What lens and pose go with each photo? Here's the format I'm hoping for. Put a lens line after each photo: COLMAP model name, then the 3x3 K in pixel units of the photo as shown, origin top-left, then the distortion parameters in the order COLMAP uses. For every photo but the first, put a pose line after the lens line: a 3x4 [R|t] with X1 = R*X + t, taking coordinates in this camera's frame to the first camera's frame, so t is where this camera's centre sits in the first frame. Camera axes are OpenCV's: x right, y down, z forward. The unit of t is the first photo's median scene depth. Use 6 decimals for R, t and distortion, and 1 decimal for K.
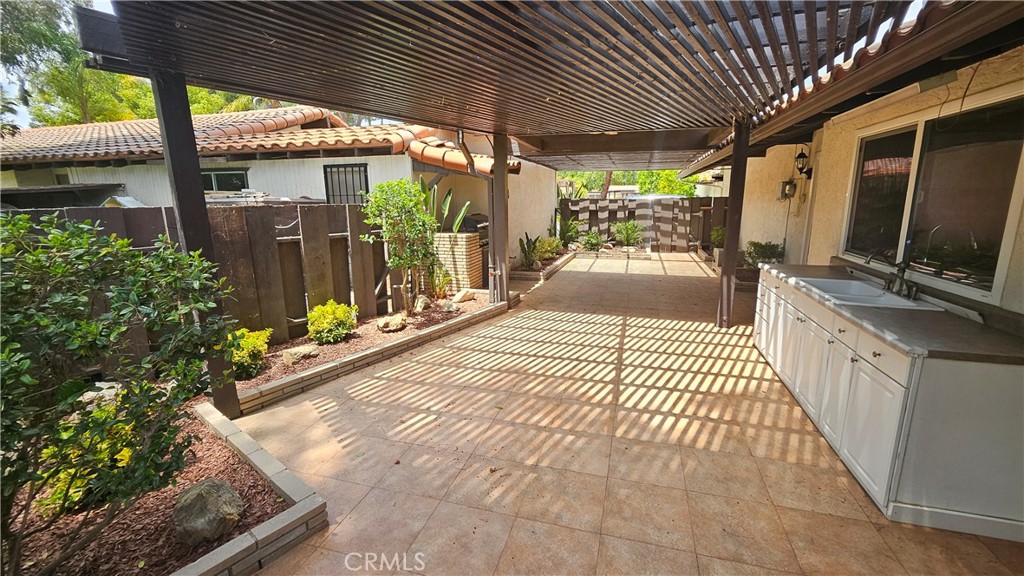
lens RADIAL K [[410.7, 0, 515.5], [0, 410.7, 280.3], [0, 0, 1]] dist [0.000423, 0.001071]
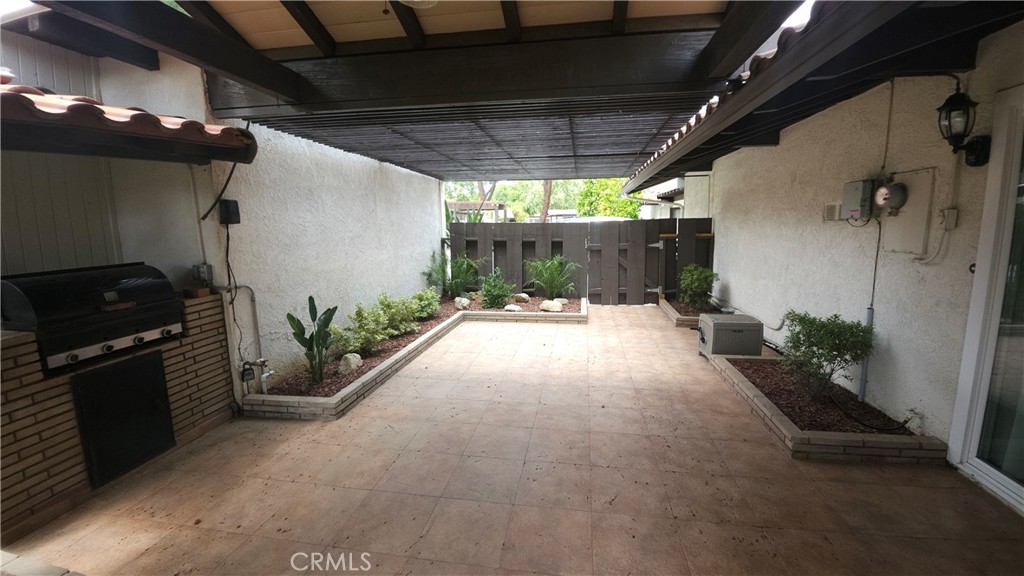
lens RADIAL K [[410.7, 0, 515.5], [0, 410.7, 280.3], [0, 0, 1]] dist [0.000423, 0.001071]
pose [[0.991847, -0.026374, 0.124675, 0.465456], [0.033582, 0.997862, -0.056067, -0.251681], [-0.122930, 0.059796, 0.990612, 1.277898]]
